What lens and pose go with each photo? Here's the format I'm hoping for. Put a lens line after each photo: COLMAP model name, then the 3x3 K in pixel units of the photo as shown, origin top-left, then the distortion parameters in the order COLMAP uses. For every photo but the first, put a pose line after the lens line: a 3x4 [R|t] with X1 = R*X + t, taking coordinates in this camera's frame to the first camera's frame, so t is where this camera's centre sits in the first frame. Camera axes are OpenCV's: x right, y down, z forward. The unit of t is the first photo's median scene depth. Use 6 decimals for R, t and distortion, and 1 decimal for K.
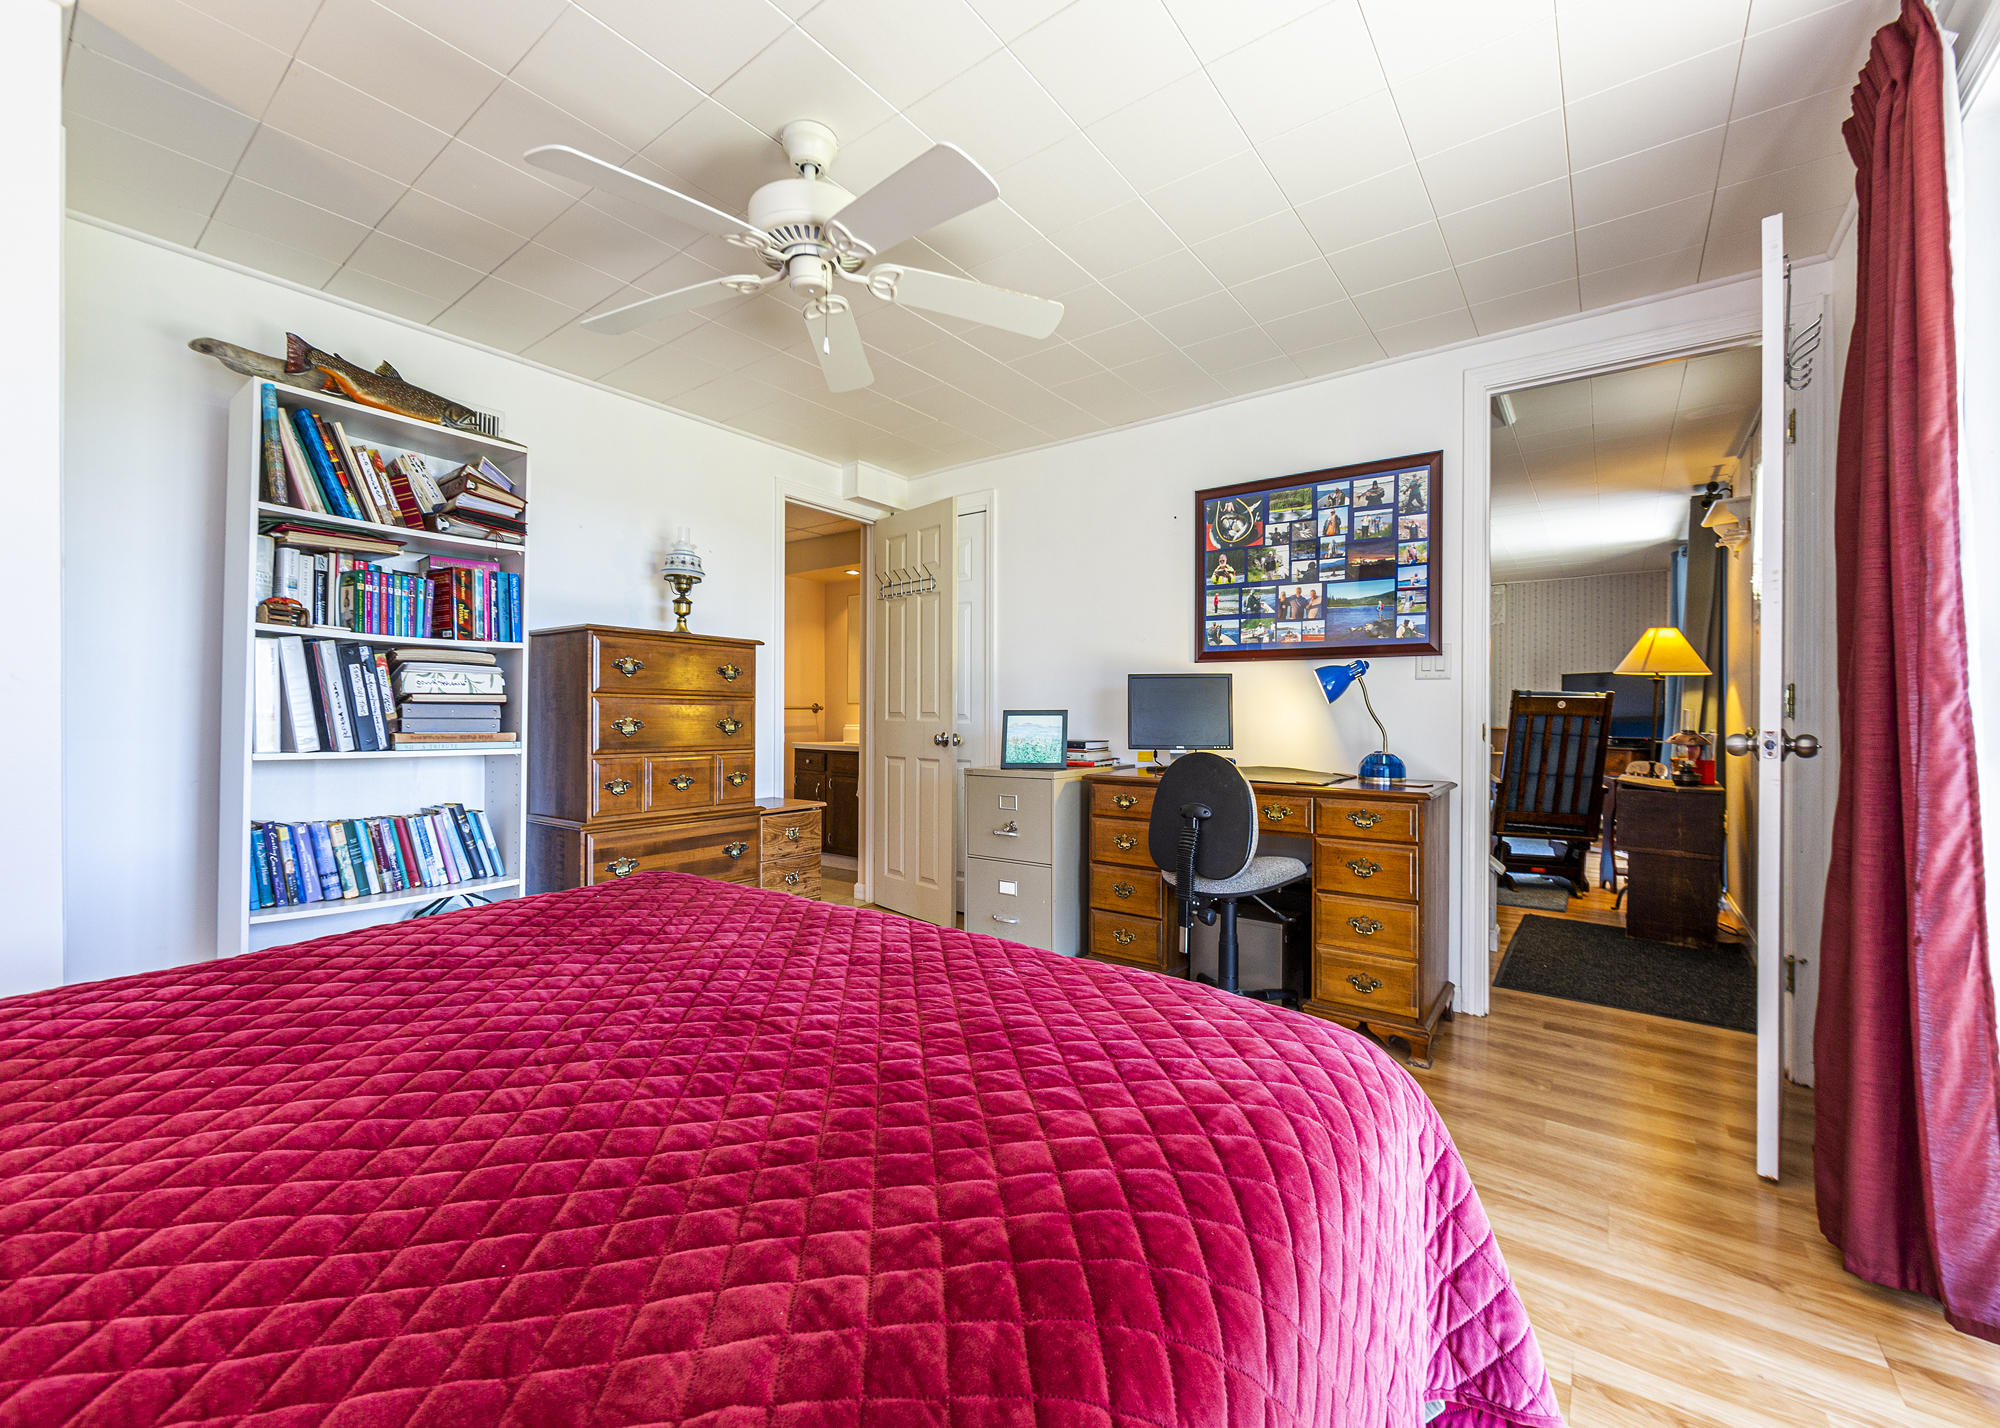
lens RADIAL K [[800.5, 0, 1018.8], [0, 800.5, 707.7], [0, 0, 1]] dist [-0.008381, -0.000088]
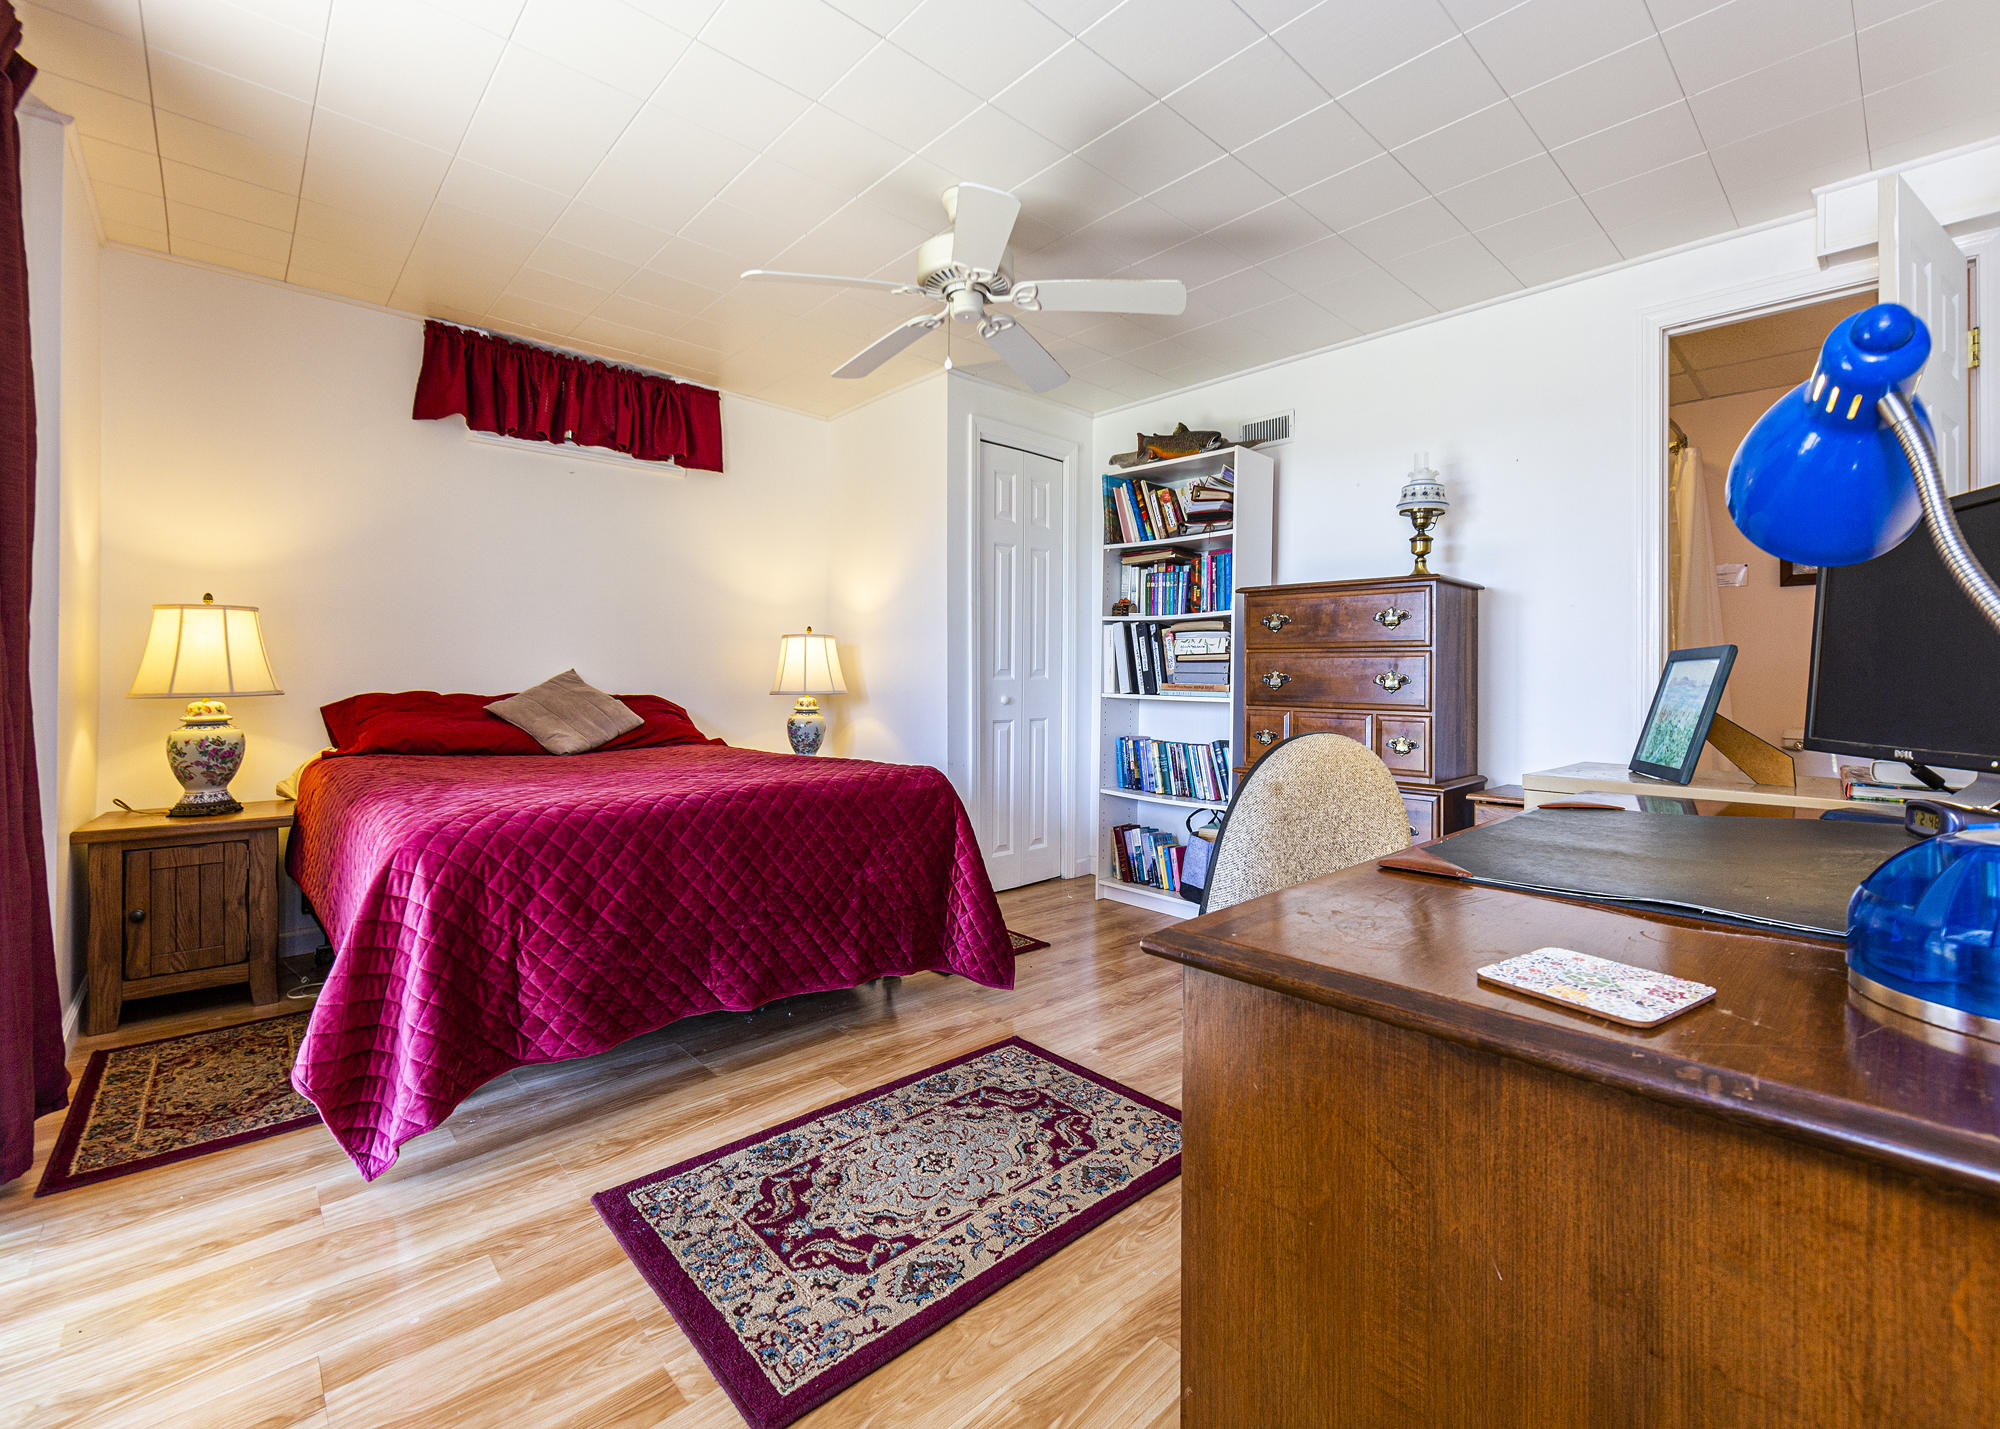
lens RADIAL K [[847.0, 0, 993.9], [0, 847.0, 682.7], [0, 0, 1]] dist [-0.006879, -0.000190]
pose [[-0.192666, -0.005846, -0.981247, 0.742103], [-0.005446, 0.999973, -0.004888, 0.039016], [0.981249, 0.004402, -0.192692, 0.948957]]
